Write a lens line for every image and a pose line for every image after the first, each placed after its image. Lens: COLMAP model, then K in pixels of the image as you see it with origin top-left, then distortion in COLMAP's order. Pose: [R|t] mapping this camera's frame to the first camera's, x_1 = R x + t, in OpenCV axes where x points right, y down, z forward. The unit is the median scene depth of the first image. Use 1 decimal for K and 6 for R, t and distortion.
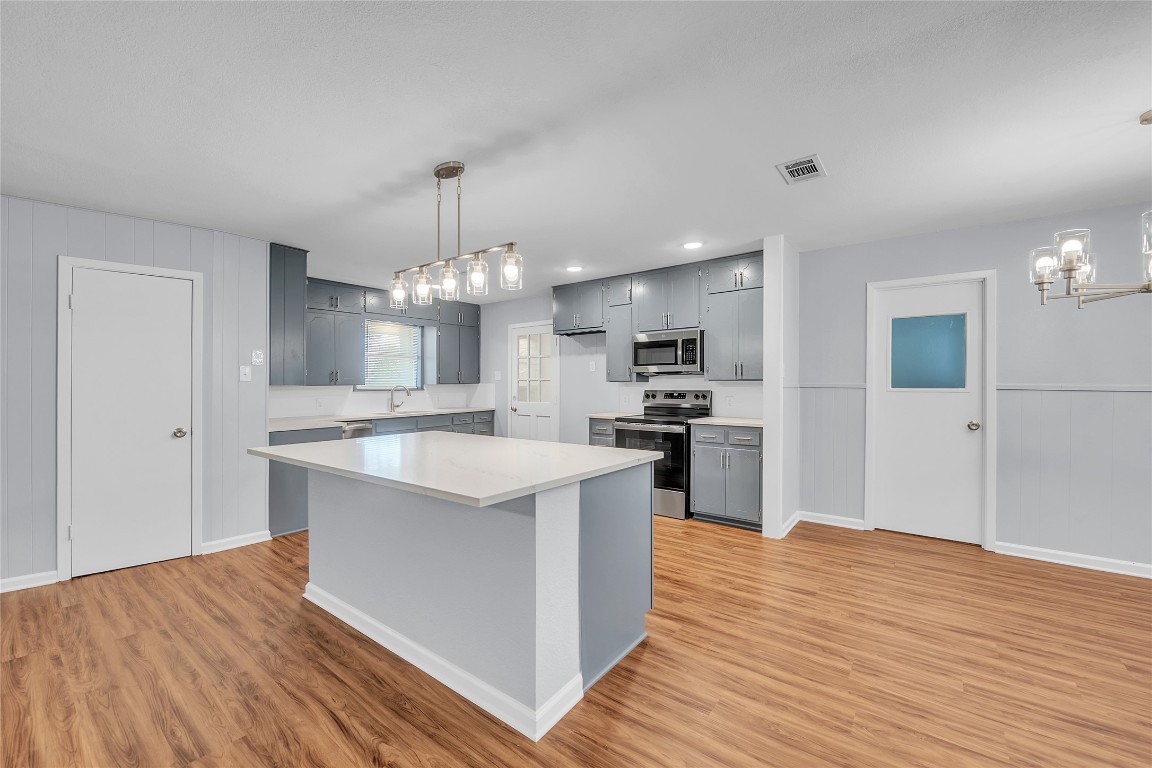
lens RADIAL K [[467.2, 0, 576.8], [0, 467.2, 387.5], [0, 0, 1]] dist [-0.001755, -0.000151]
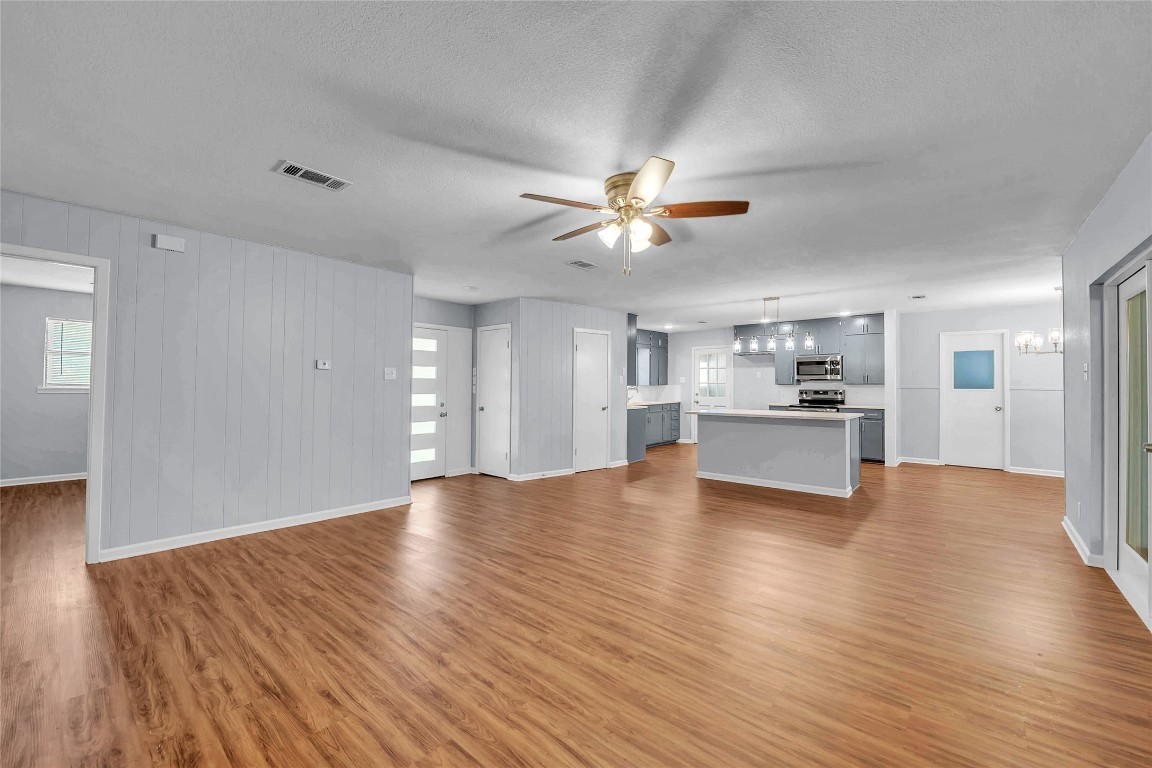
lens RADIAL K [[467.2, 0, 579.9], [0, 467.2, 378.4], [0, 0, 1]] dist [-0.001755, -0.000151]
pose [[0.999516, 0.005144, -0.030687, -0.674451], [-0.005793, 0.999761, -0.021071, 0.005992], [0.030571, 0.021239, 0.999307, -0.807487]]
